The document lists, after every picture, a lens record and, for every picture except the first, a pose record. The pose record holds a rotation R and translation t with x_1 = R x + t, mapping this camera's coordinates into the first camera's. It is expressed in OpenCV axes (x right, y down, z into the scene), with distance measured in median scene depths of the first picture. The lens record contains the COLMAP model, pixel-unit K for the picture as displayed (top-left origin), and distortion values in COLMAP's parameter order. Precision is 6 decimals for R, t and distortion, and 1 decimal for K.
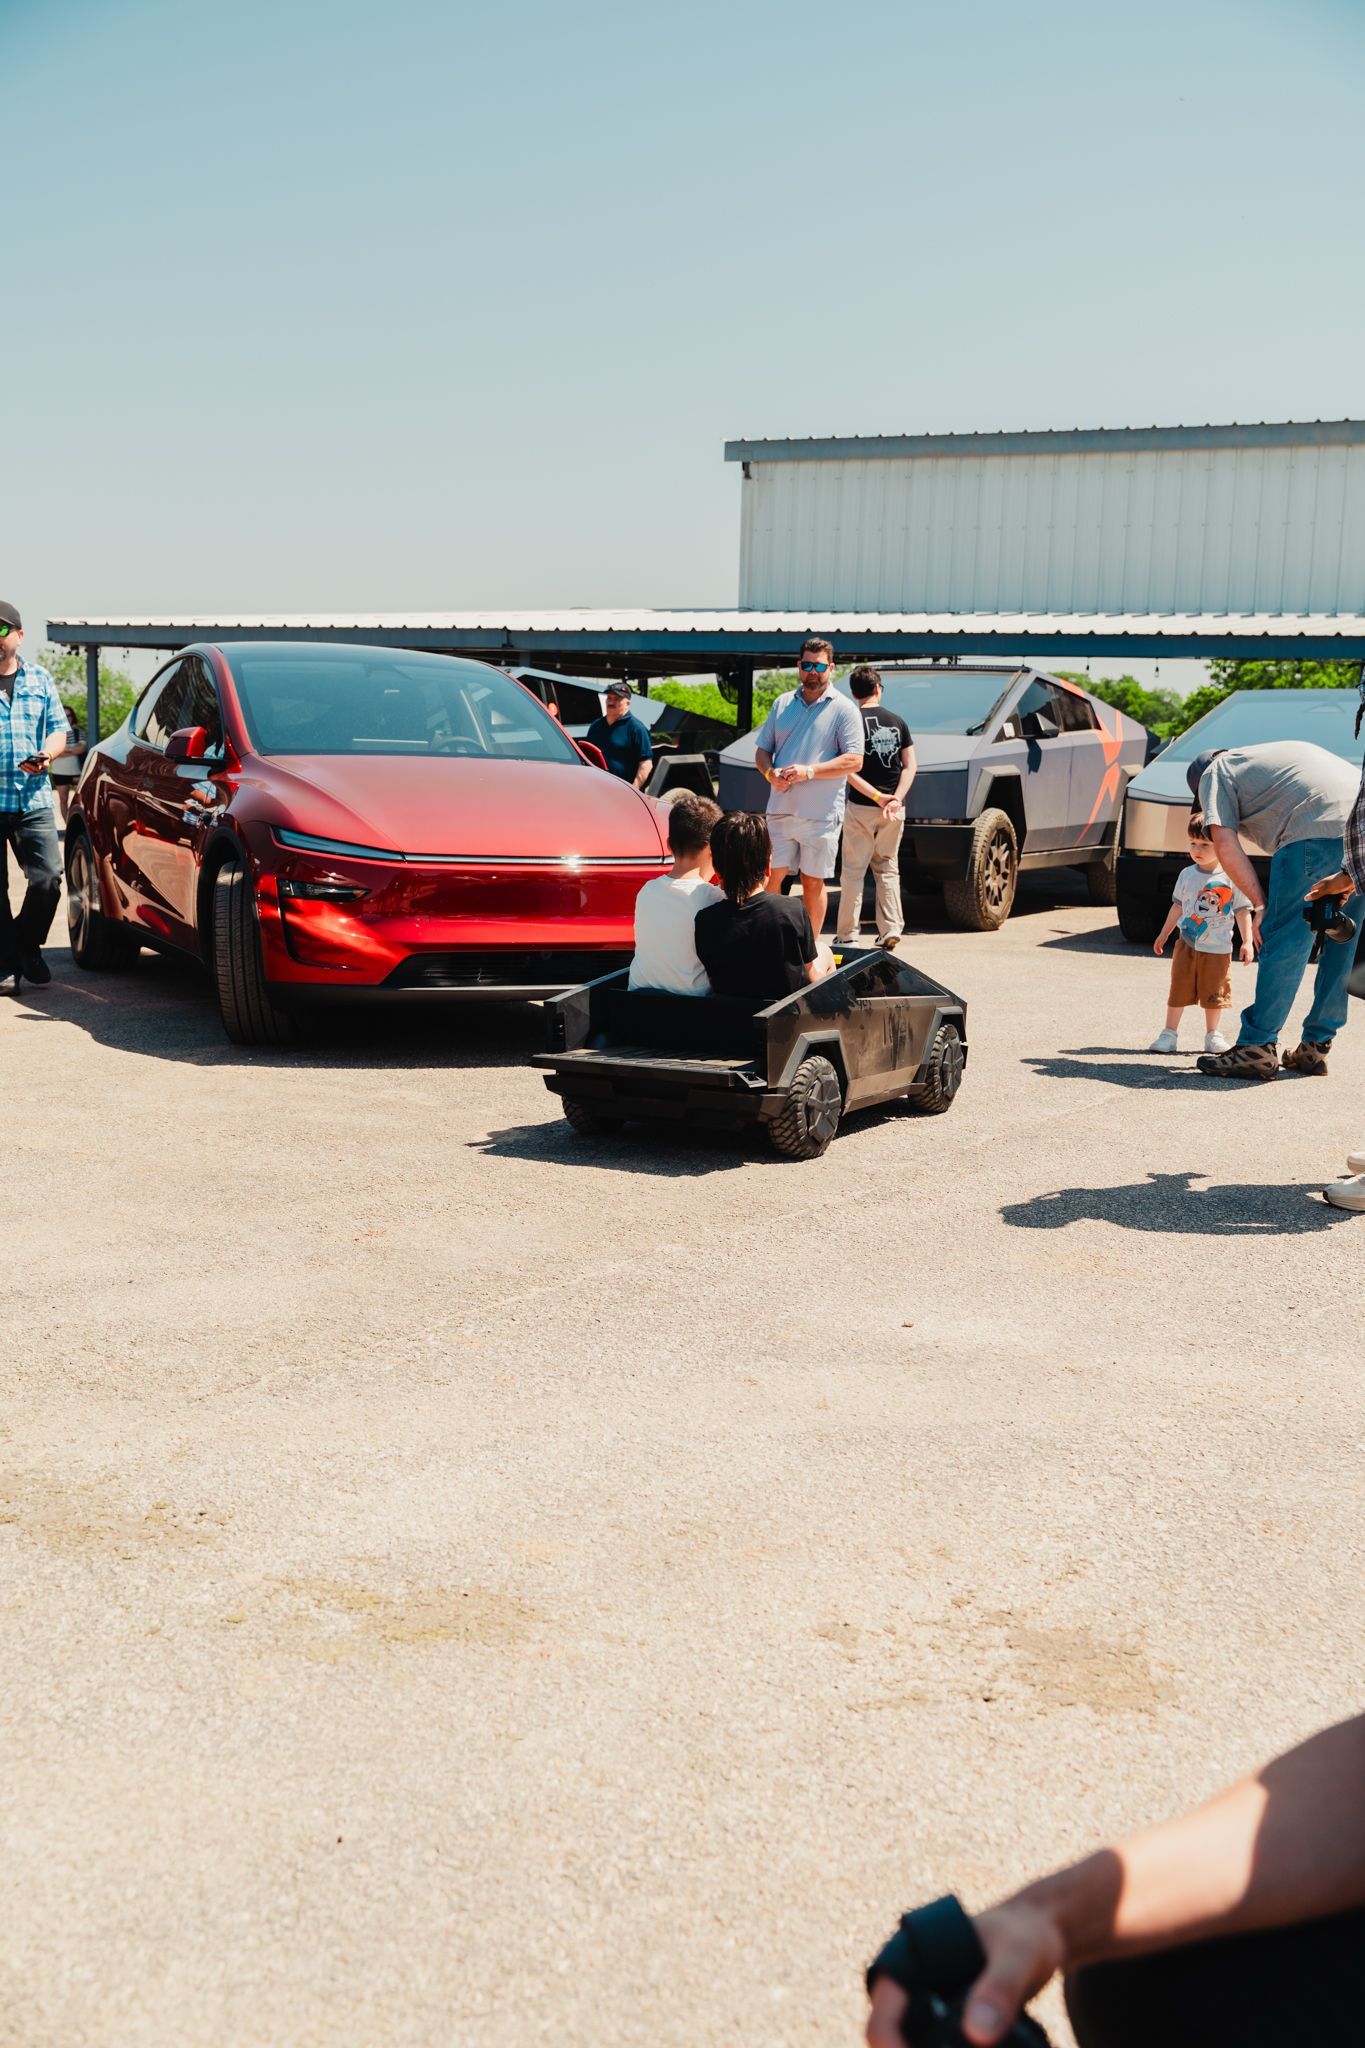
lens RADIAL K [[3491.6, 0, 682.5], [0, 3491.6, 1024.0], [0, 0, 1]] dist [0.027314, 0.093317]
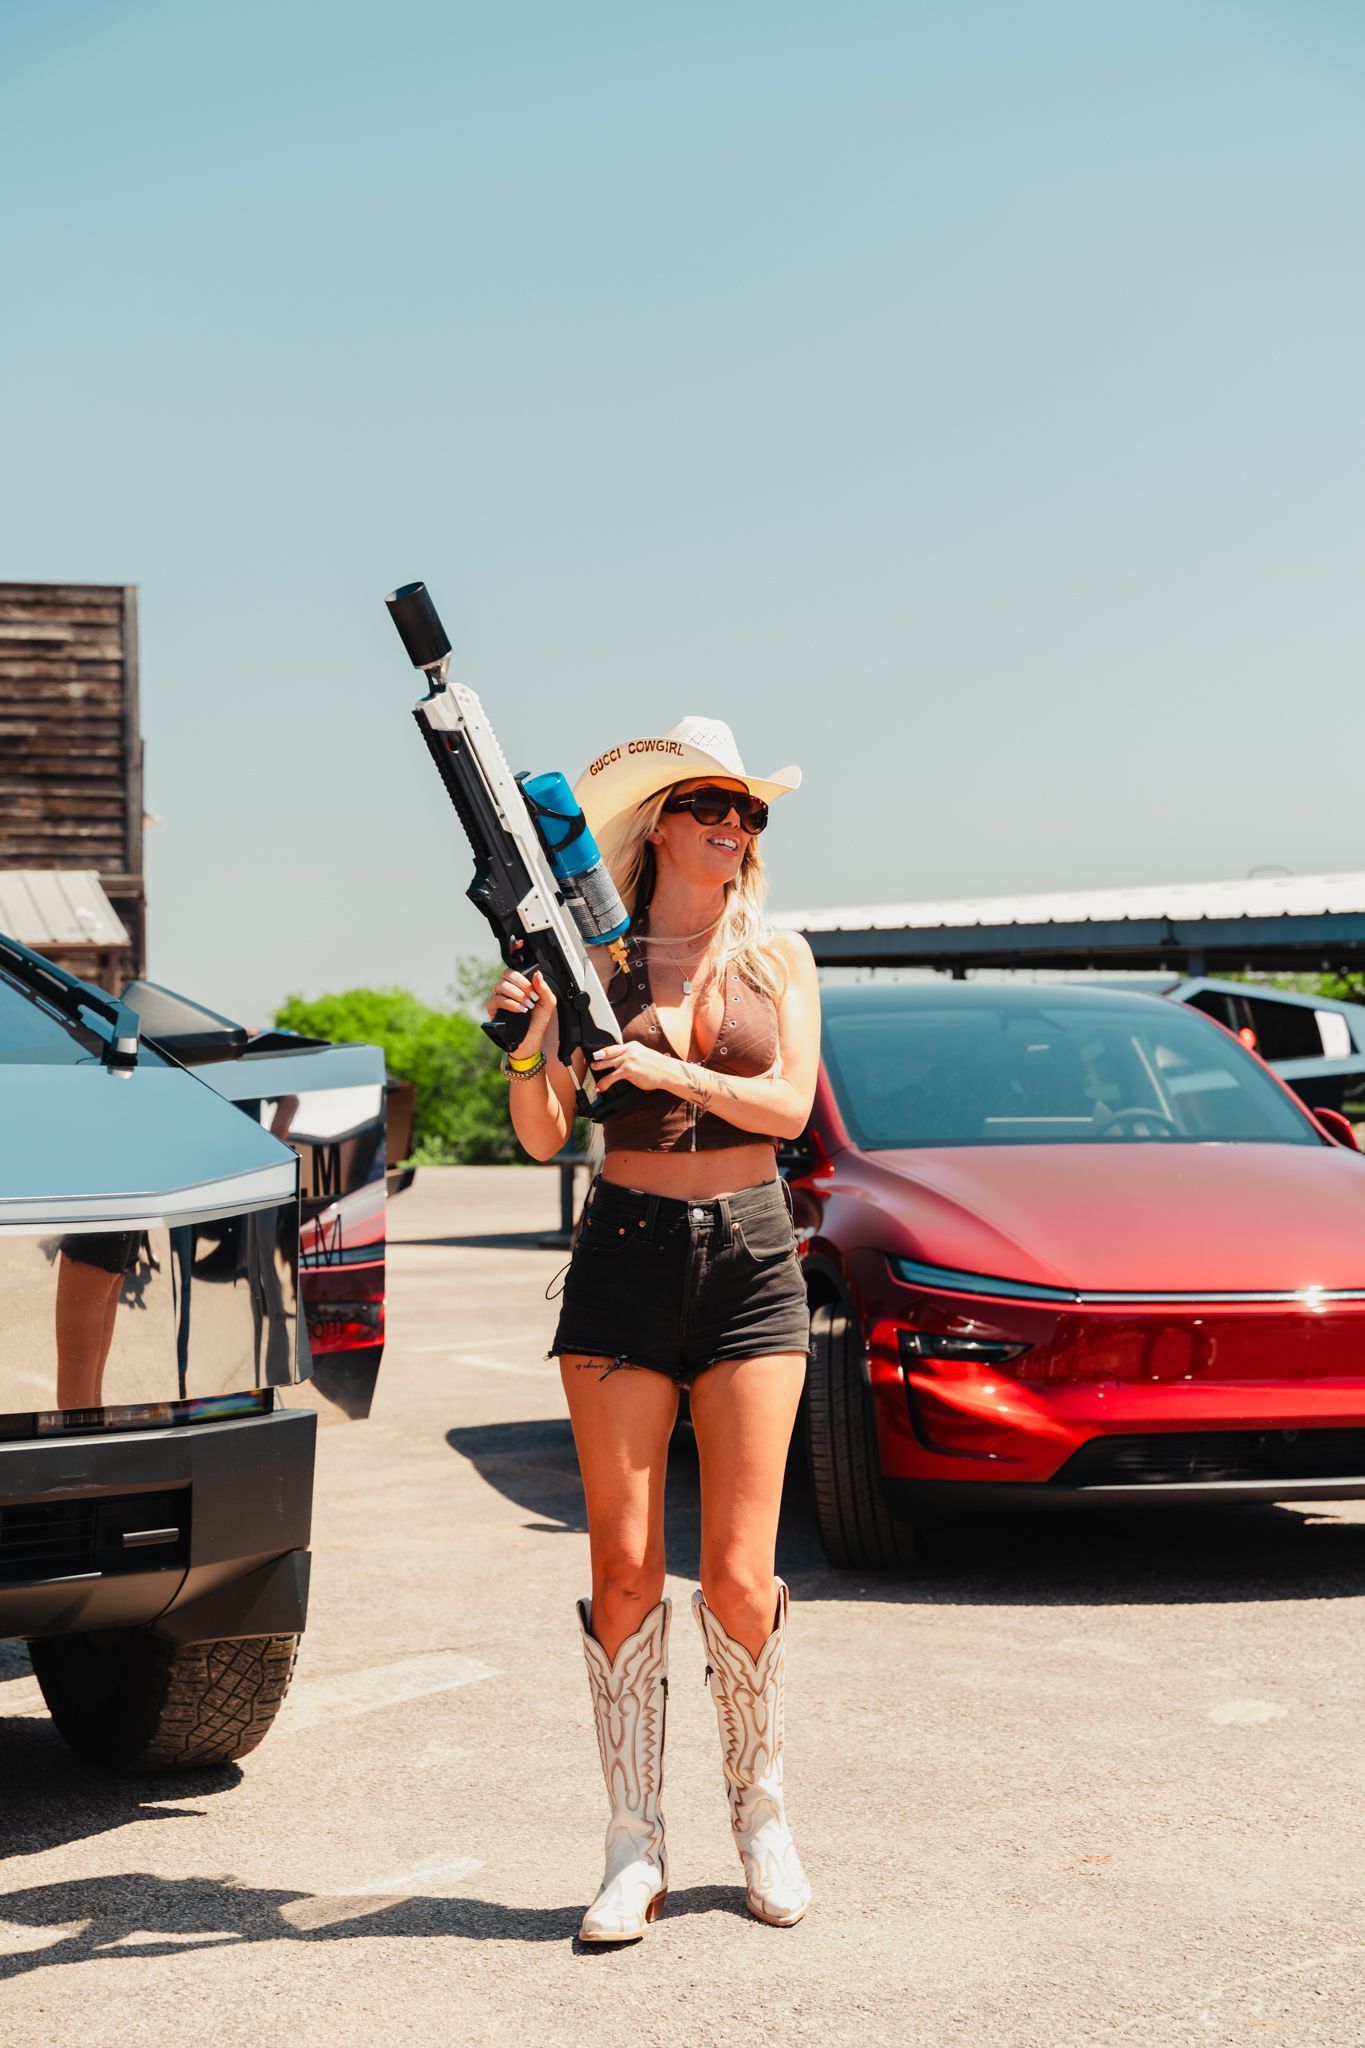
lens RADIAL K [[3491.6, 0, 682.5], [0, 3491.6, 1024.0], [0, 0, 1]] dist [0.027314, 0.093317]
pose [[0.959183, -0.050769, -0.278192, 0.039650], [-0.001053, 0.983105, -0.183041, 0.025550], [0.282785, 0.175863, 0.942924, 0.303424]]
